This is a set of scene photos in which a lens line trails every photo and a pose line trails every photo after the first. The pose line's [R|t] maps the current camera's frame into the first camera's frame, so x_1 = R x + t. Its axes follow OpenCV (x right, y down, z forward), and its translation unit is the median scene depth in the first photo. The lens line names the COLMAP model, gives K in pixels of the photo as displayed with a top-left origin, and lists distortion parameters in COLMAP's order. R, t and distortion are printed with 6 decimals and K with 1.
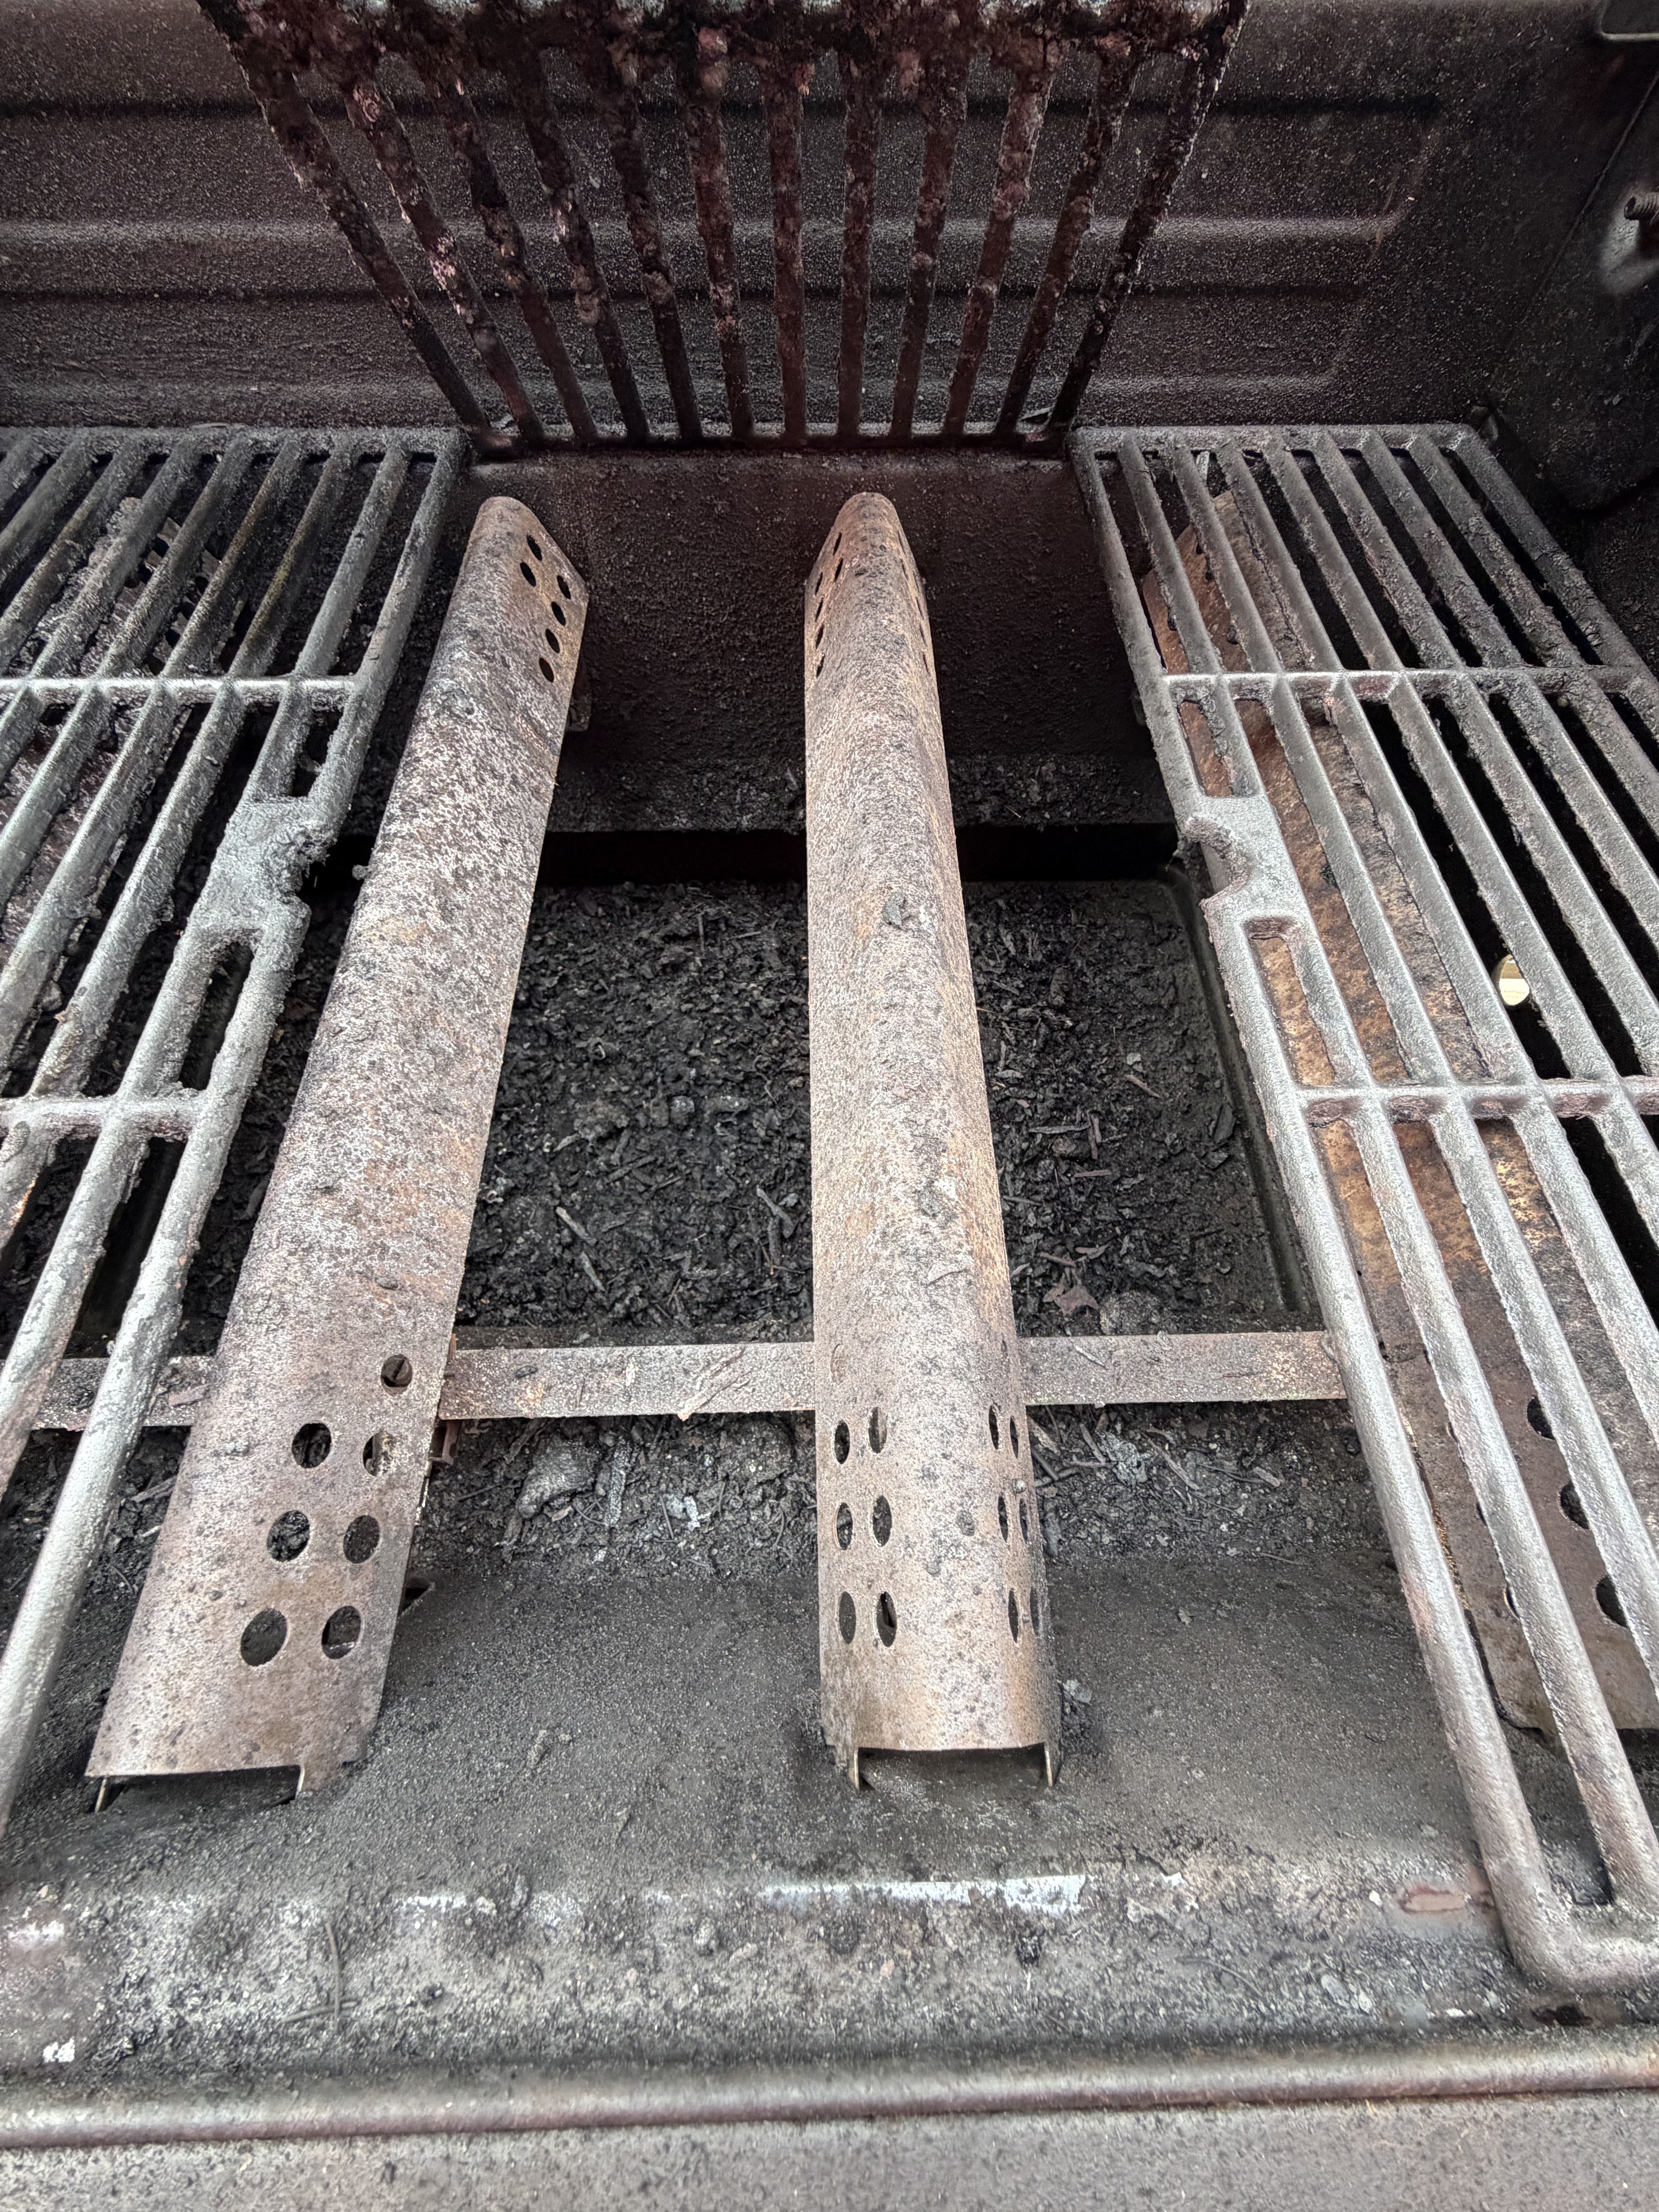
lens RADIAL K [[831.7, 0, 829.5], [0, 831.7, 1106.0], [0, 0, 1]] dist [-0.001161, 0.001961]
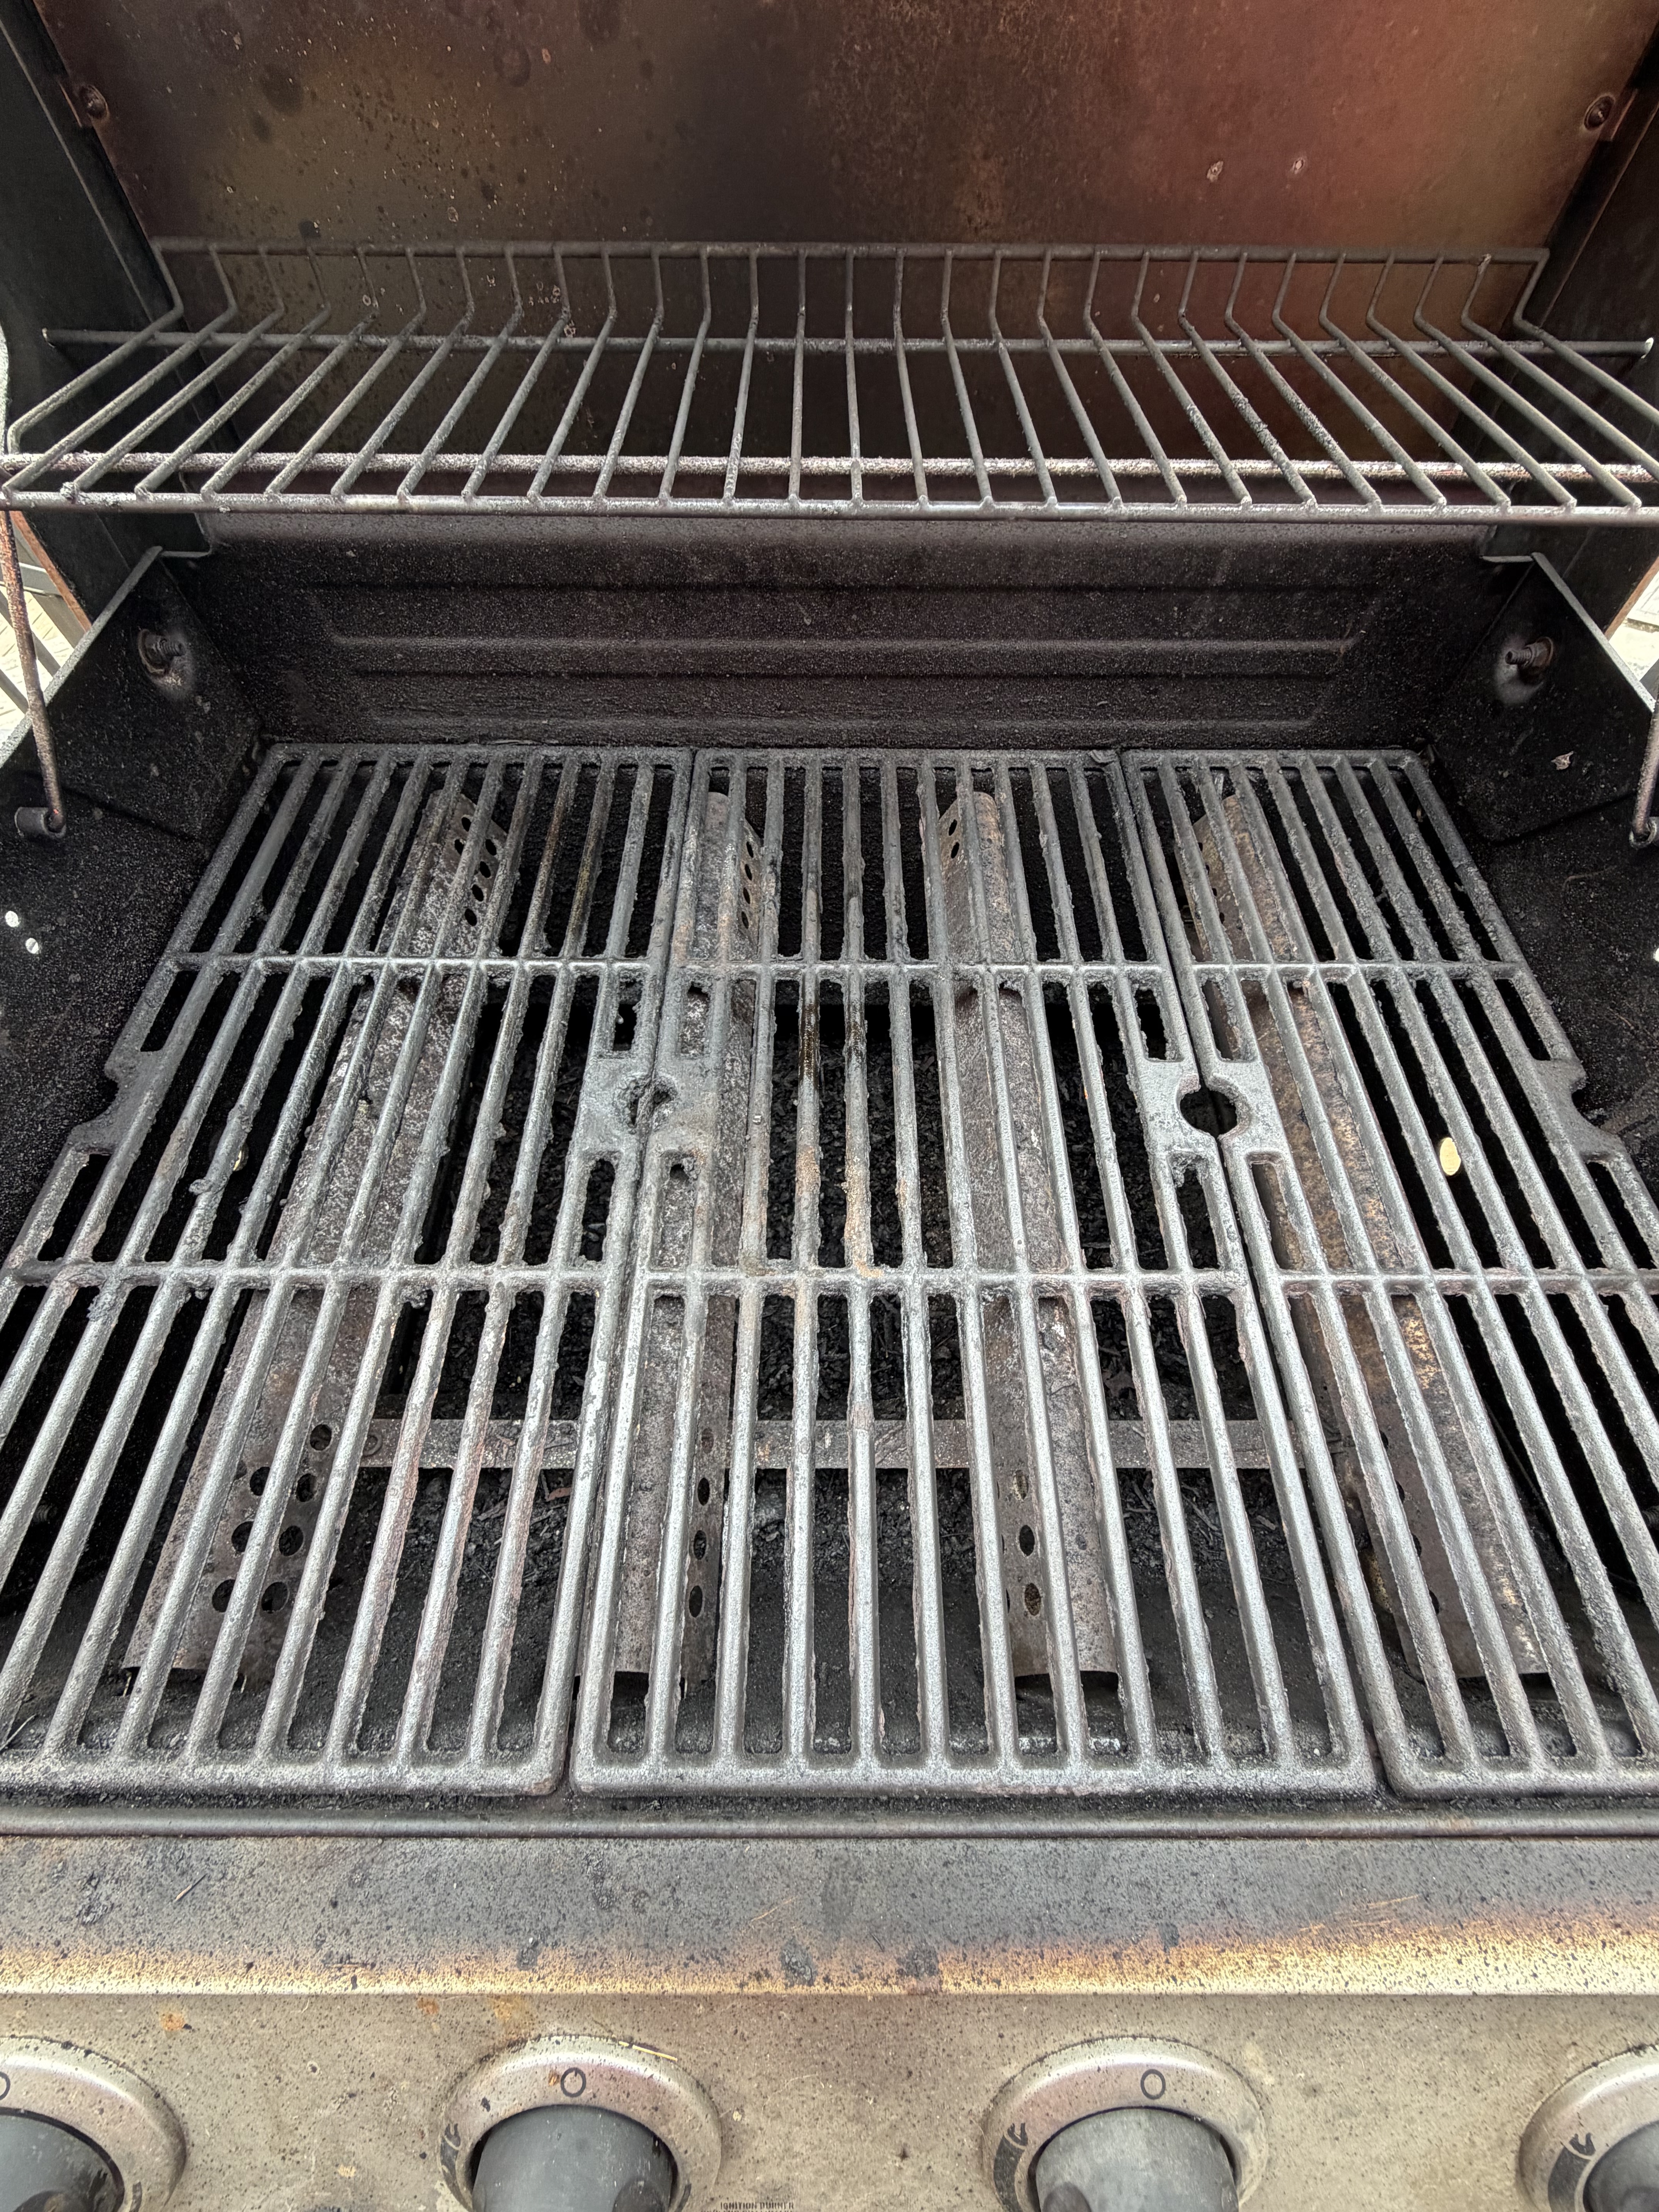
lens RADIAL K [[840.3, 0, 829.5], [0, 840.3, 1106.0], [0, 0, 1]] dist [-0.000257, 0.006988]
pose [[0.999780, 0.018291, -0.010280, -0.232792], [-0.018692, 0.999014, -0.040273, -0.207313], [0.009534, 0.040457, 0.999136, -0.507621]]
